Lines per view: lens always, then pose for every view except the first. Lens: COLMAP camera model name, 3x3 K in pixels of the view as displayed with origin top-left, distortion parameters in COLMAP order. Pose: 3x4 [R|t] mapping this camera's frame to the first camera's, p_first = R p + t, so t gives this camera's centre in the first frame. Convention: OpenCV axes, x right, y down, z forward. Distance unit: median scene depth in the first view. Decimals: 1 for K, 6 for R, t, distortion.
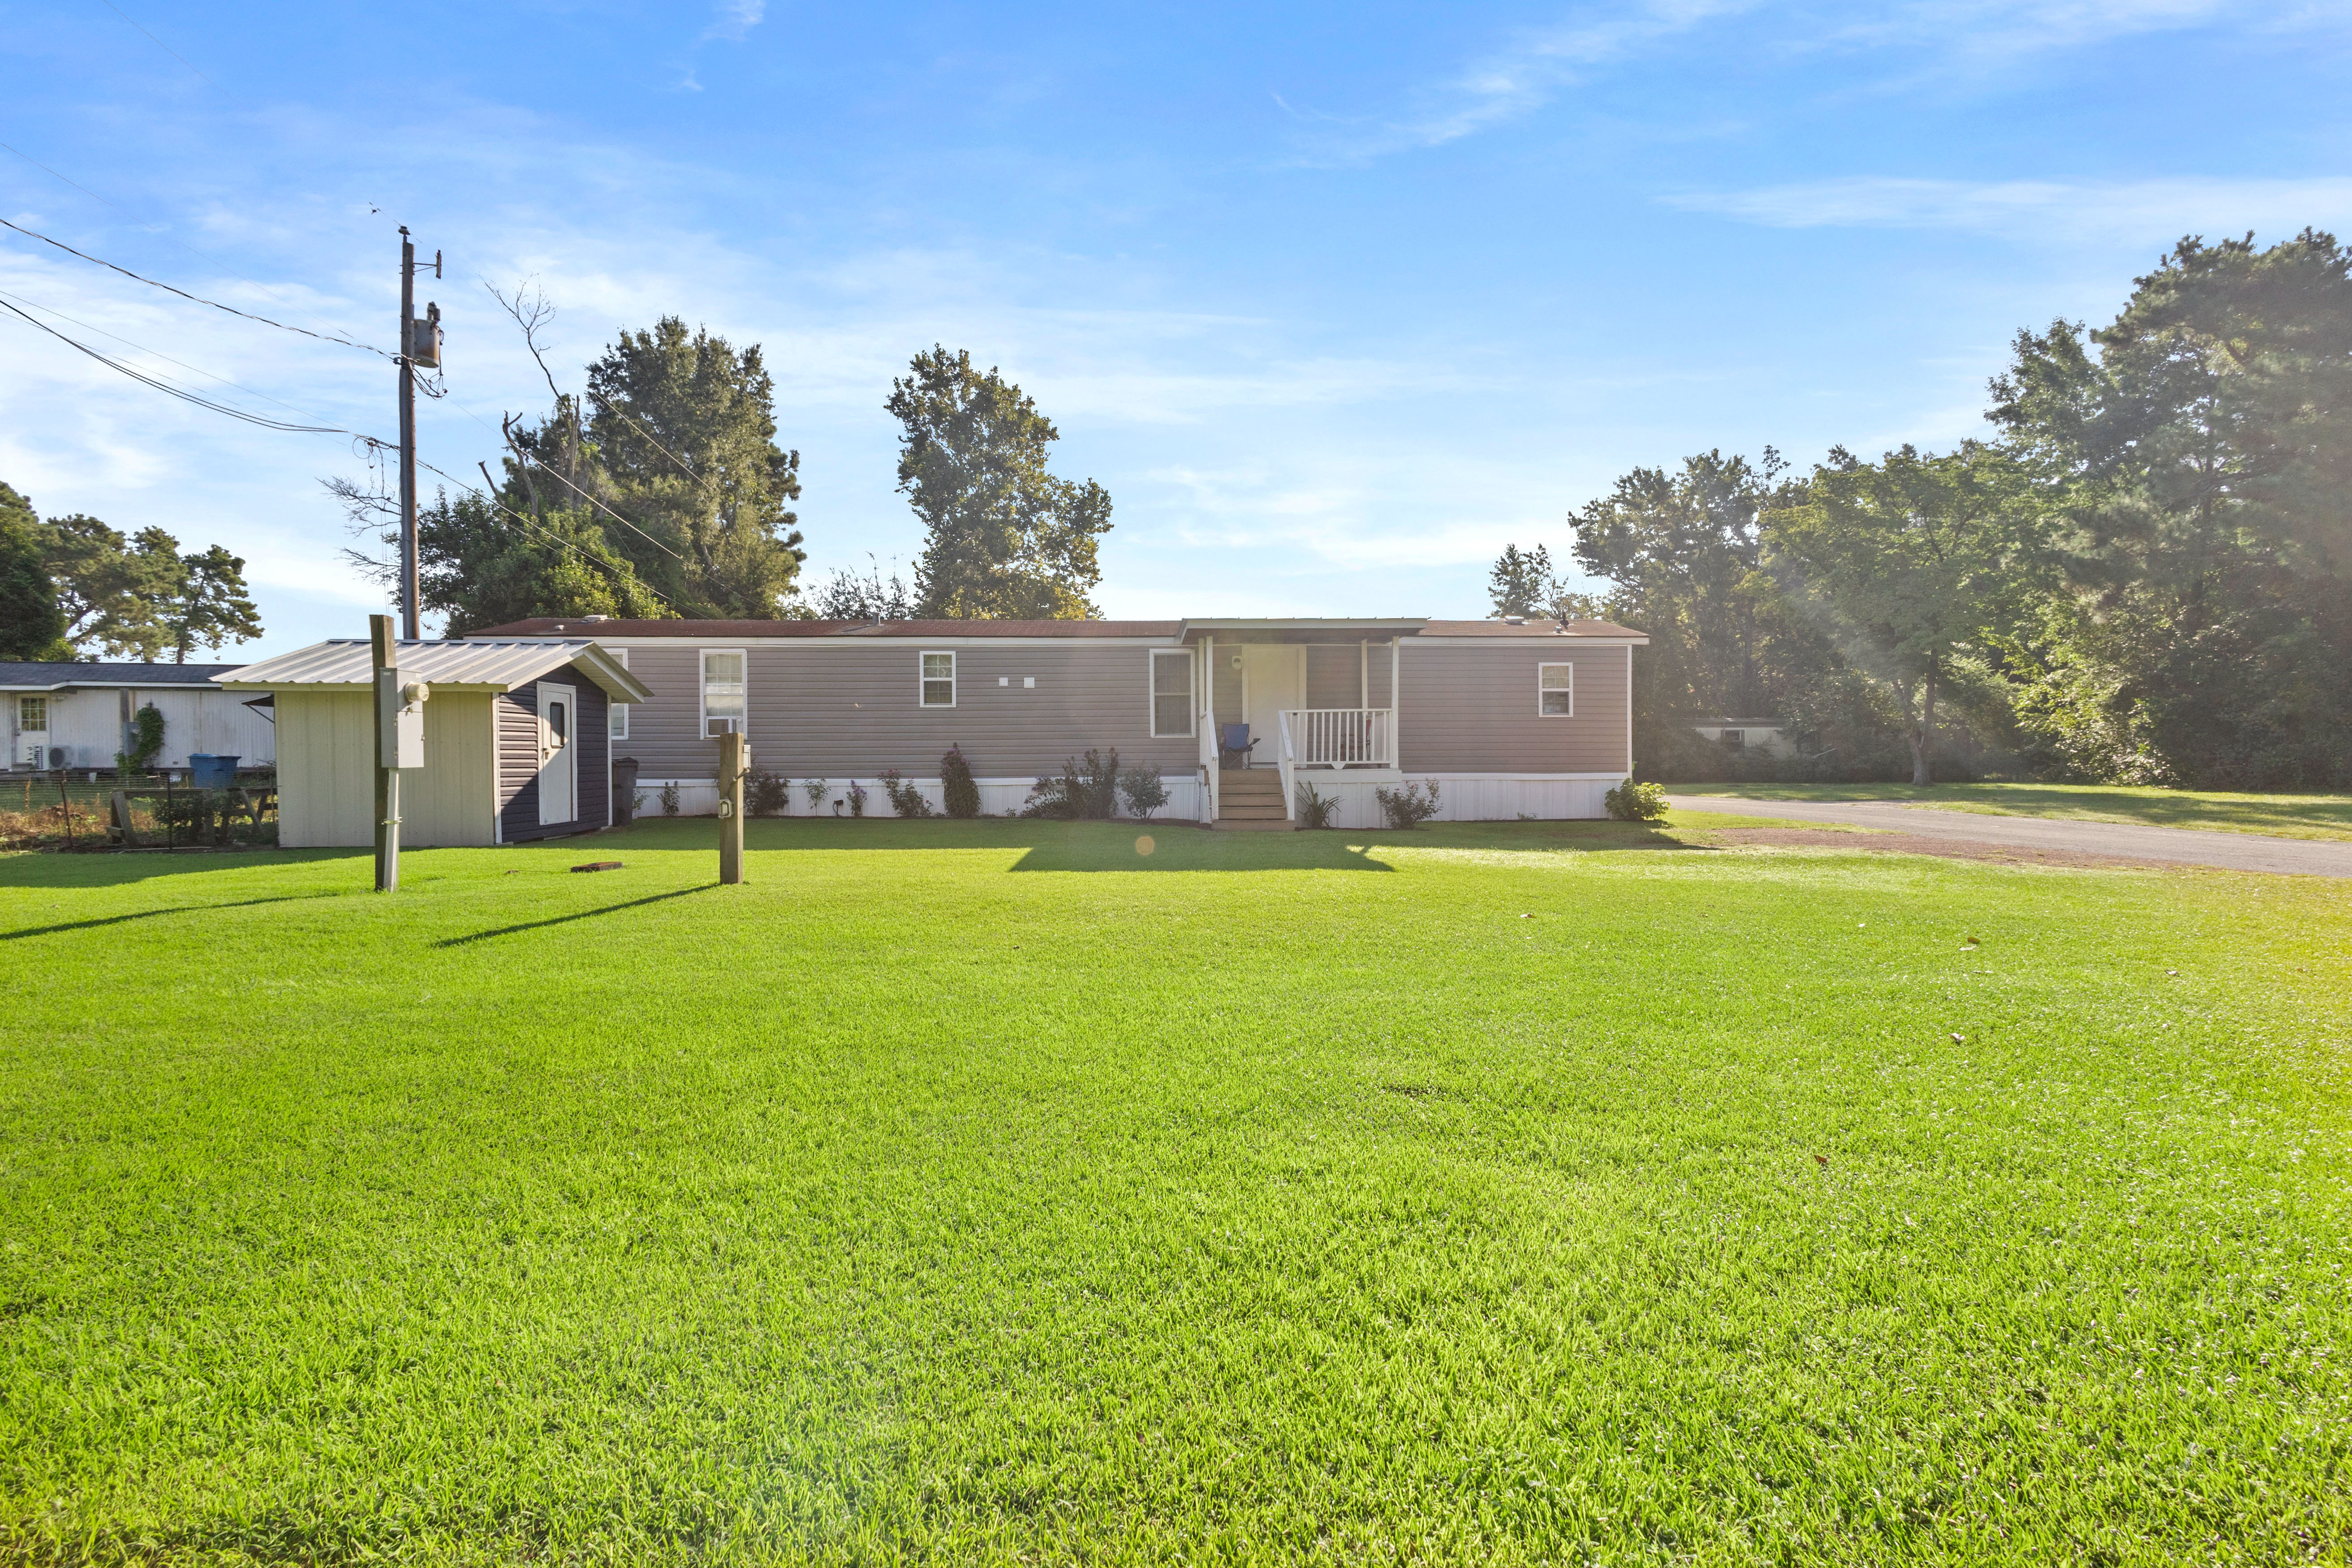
lens RADIAL K [[1095.1, 0, 1177.7], [0, 1095.1, 773.6], [0, 0, 1]] dist [0.002091, 0.000035]
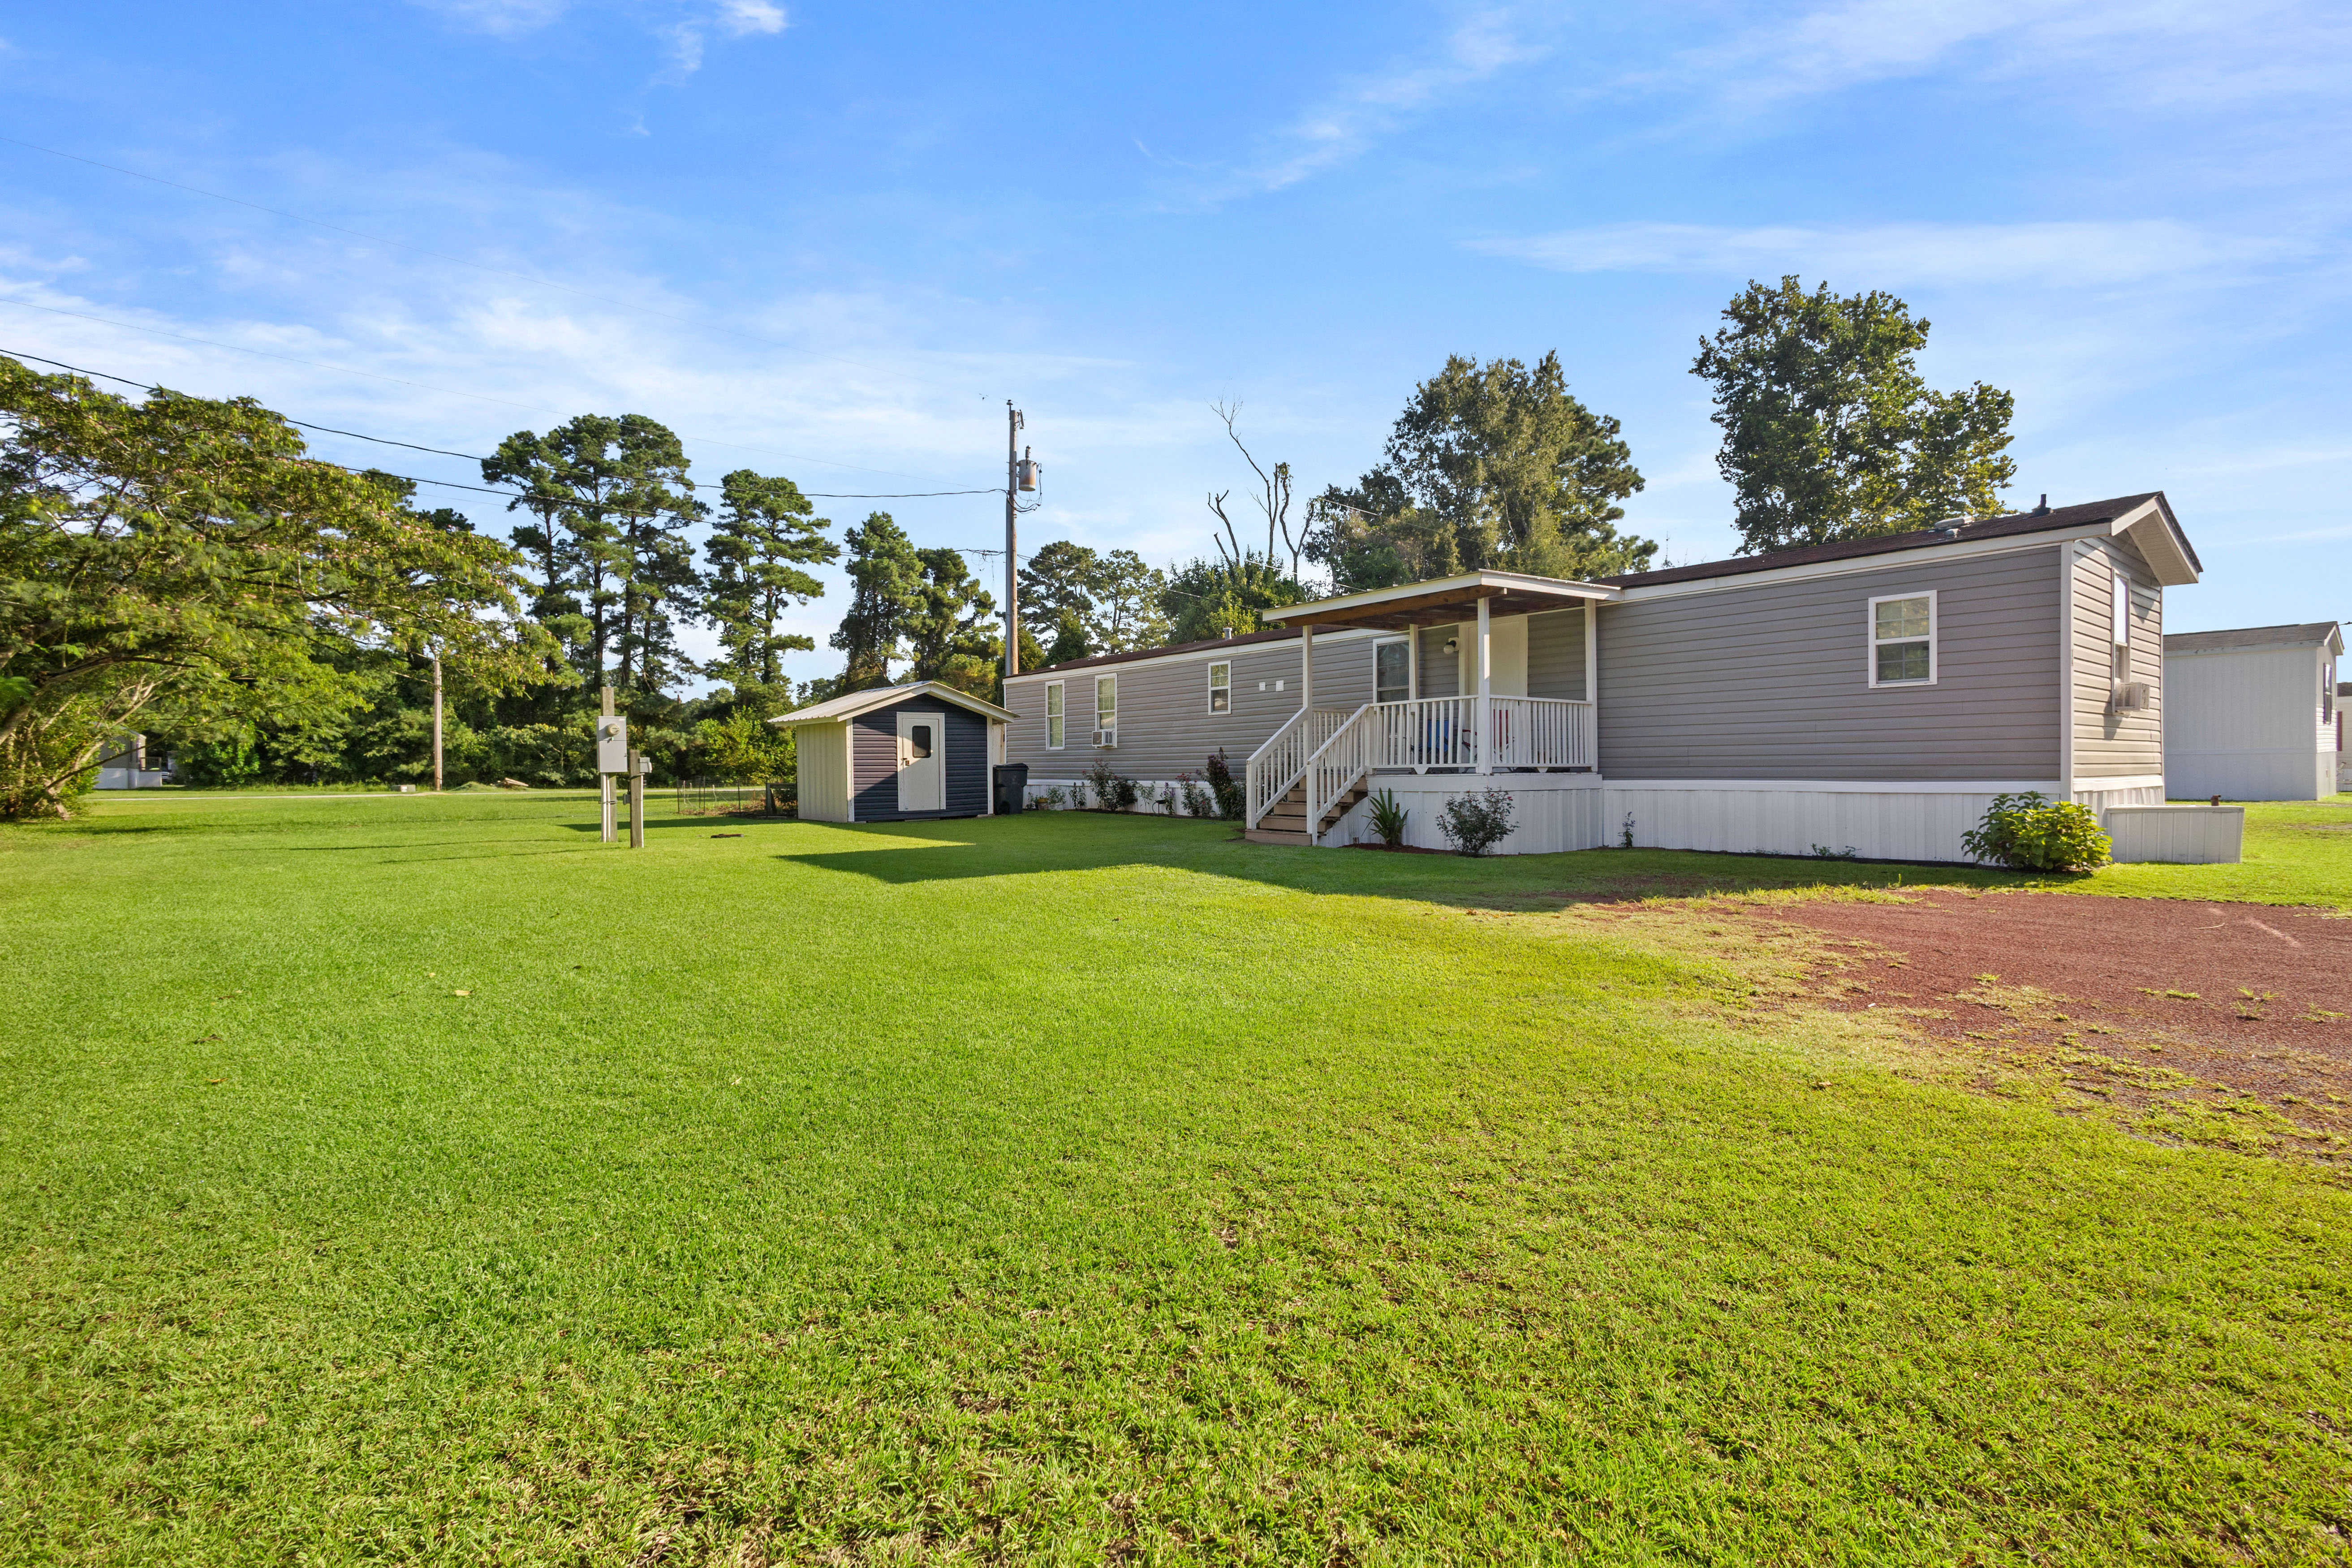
lens RADIAL K [[1095.1, 0, 1173.1], [0, 1095.1, 779.5], [0, 0, 1]] dist [0.002091, 0.000035]
pose [[0.566687, 0.007785, -0.823897, 0.624958], [-0.004612, 0.999970, 0.006276, -0.003769], [0.823921, 0.000243, 0.566705, 0.353464]]
